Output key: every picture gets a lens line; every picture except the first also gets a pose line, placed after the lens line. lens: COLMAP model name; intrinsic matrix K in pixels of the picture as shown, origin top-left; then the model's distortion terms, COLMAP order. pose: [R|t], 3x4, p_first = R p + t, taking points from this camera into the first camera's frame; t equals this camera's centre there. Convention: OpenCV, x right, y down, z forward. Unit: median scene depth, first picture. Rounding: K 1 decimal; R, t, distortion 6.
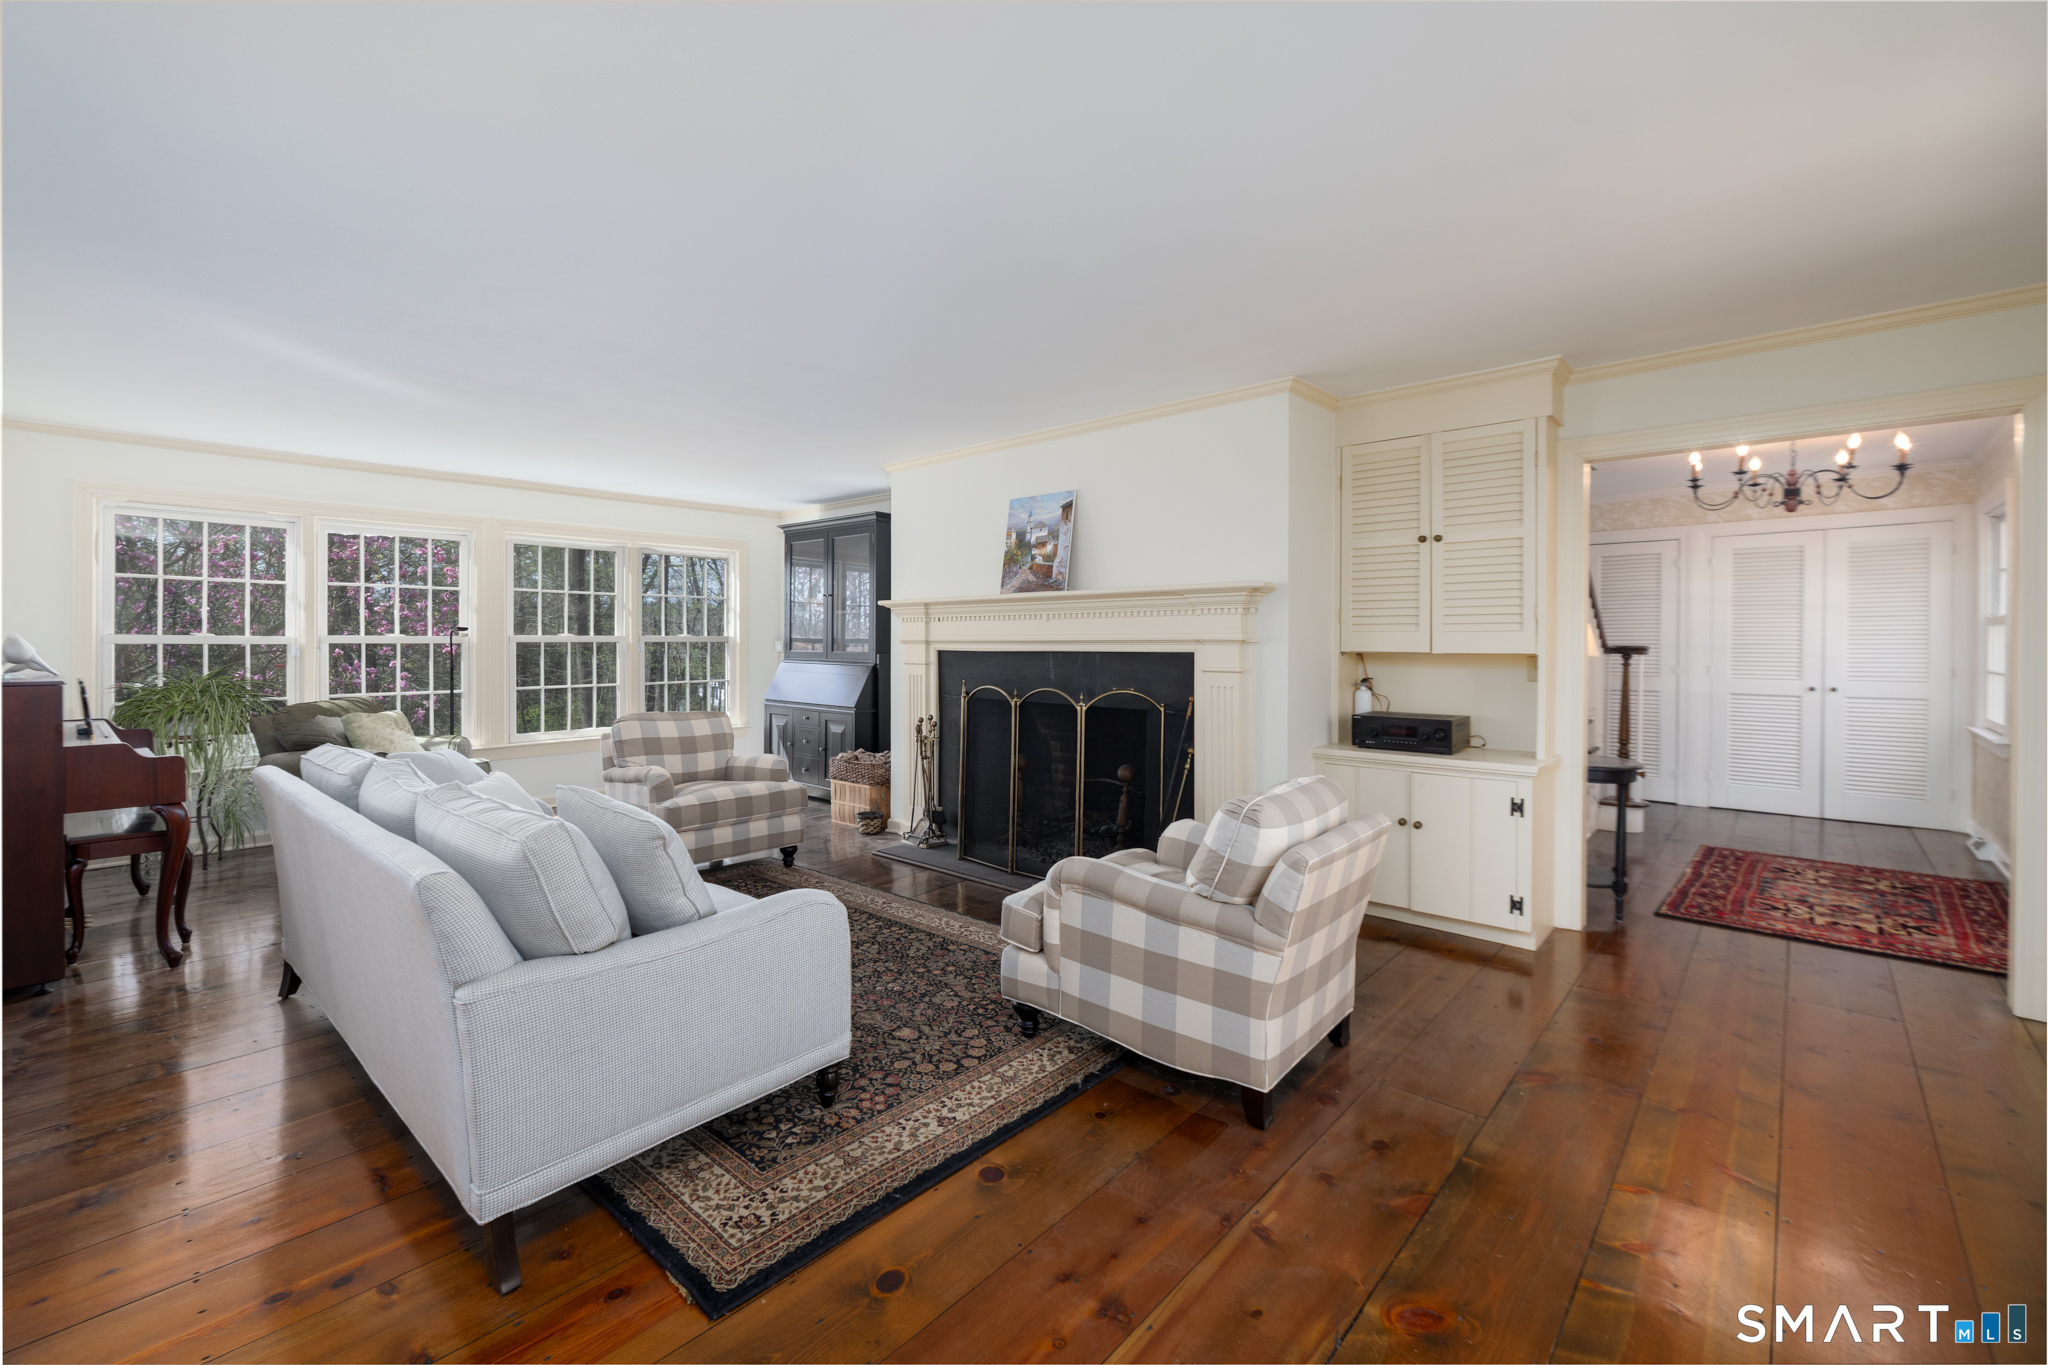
lens RADIAL K [[881.0, 0, 969.5], [0, 881.0, 641.6], [0, 0, 1]] dist [-0.001606, 0.000092]
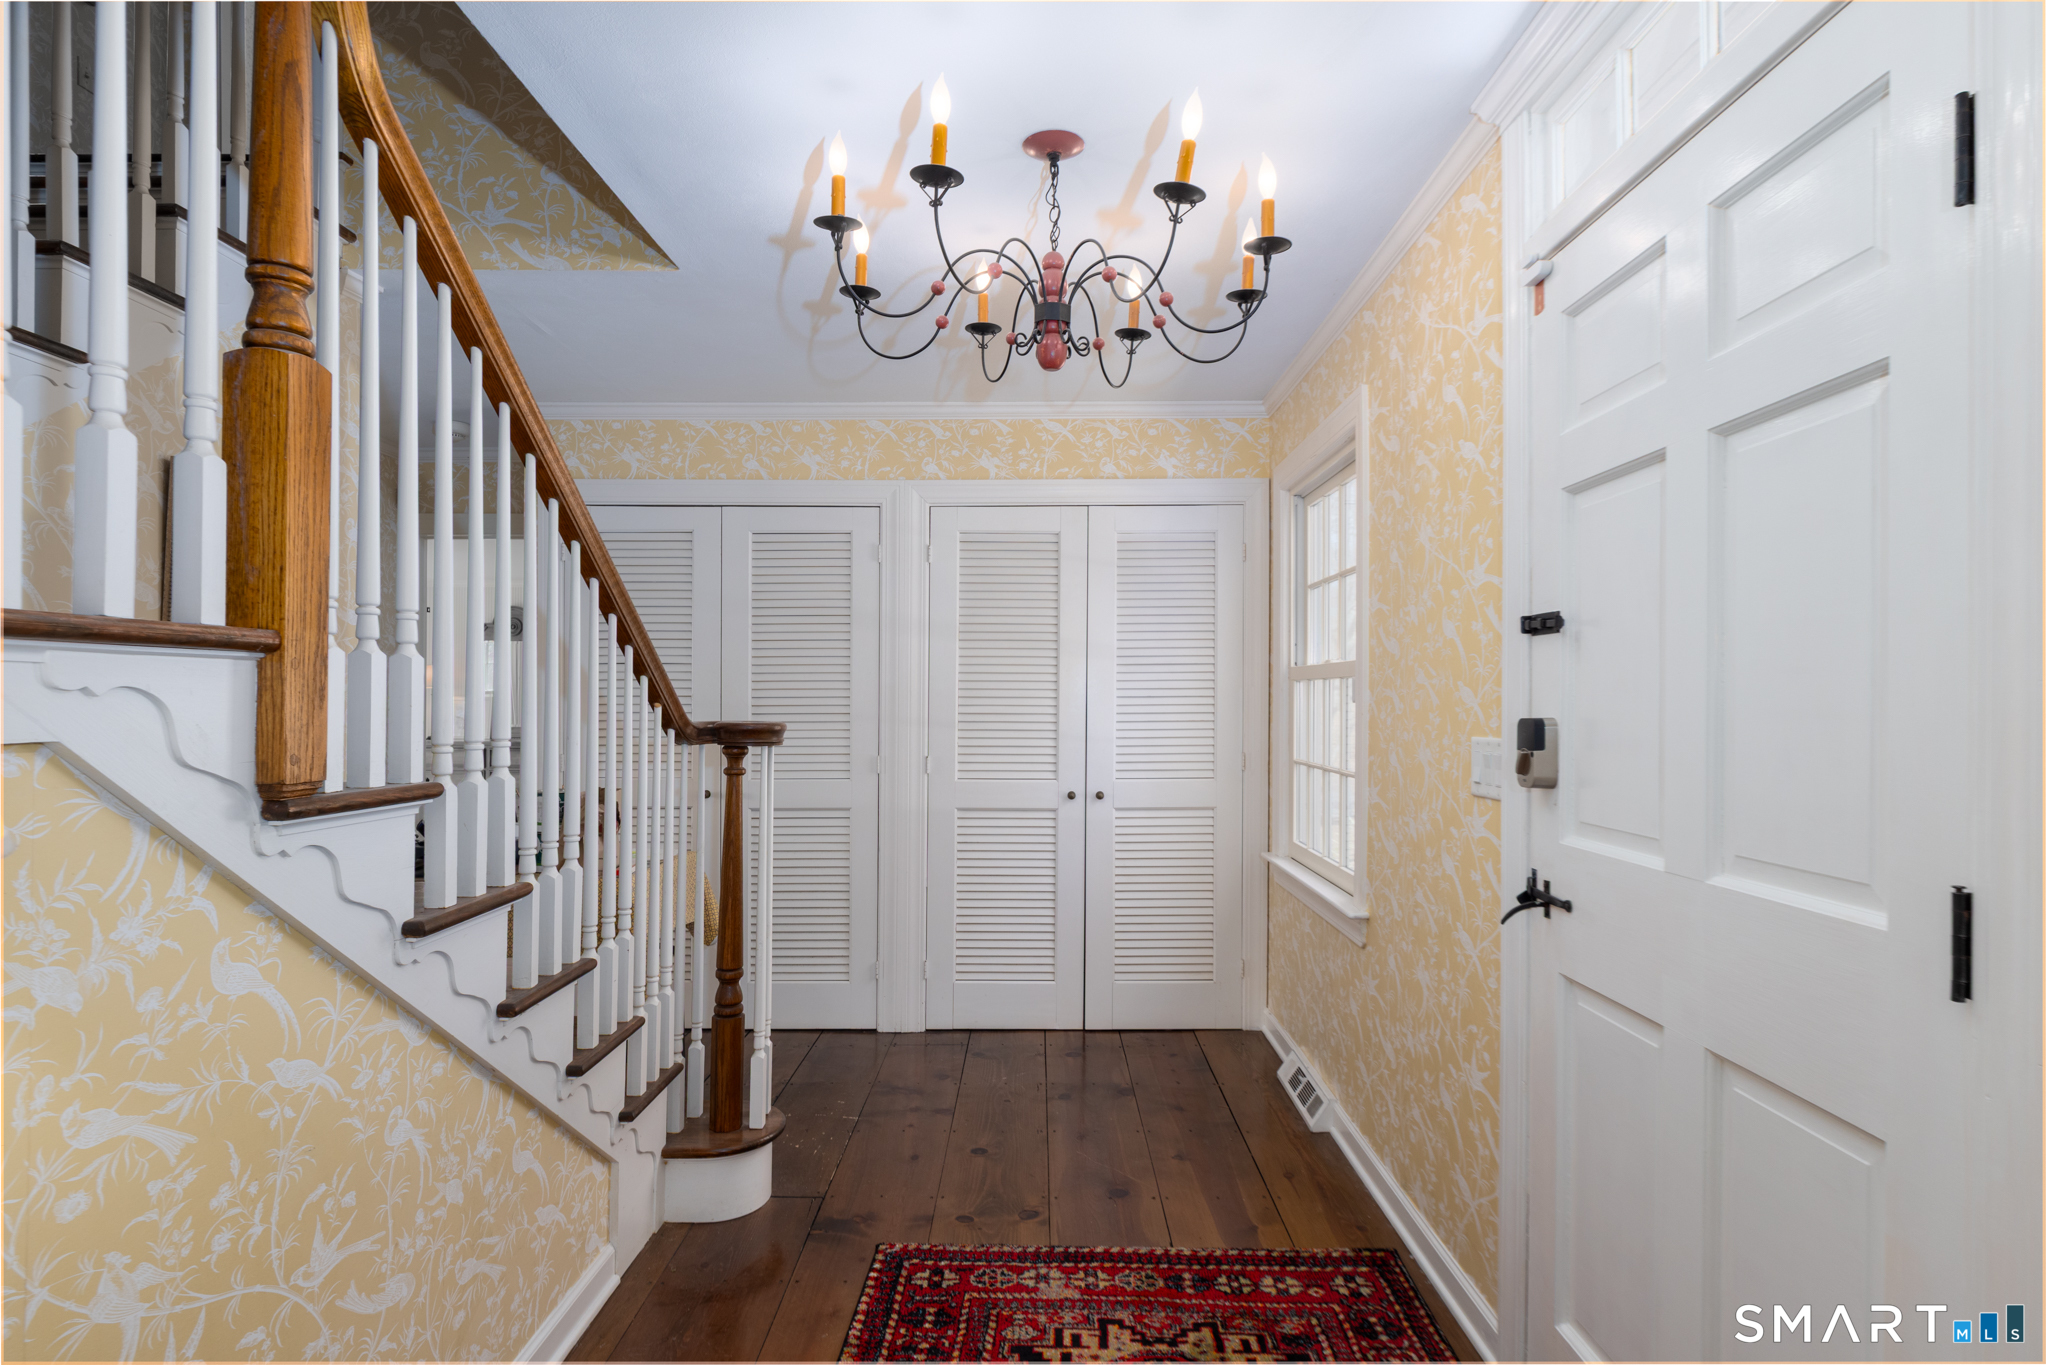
lens RADIAL K [[880.2, 0, 1026.2], [0, 880.2, 694.2], [0, 0, 1]] dist [-0.001606, 0.000092]
pose [[0.736472, 0.005744, 0.676444, 0.401192], [0.001212, 0.999951, -0.009810, -0.002737], [-0.676467, 0.008045, 0.736429, 0.436004]]
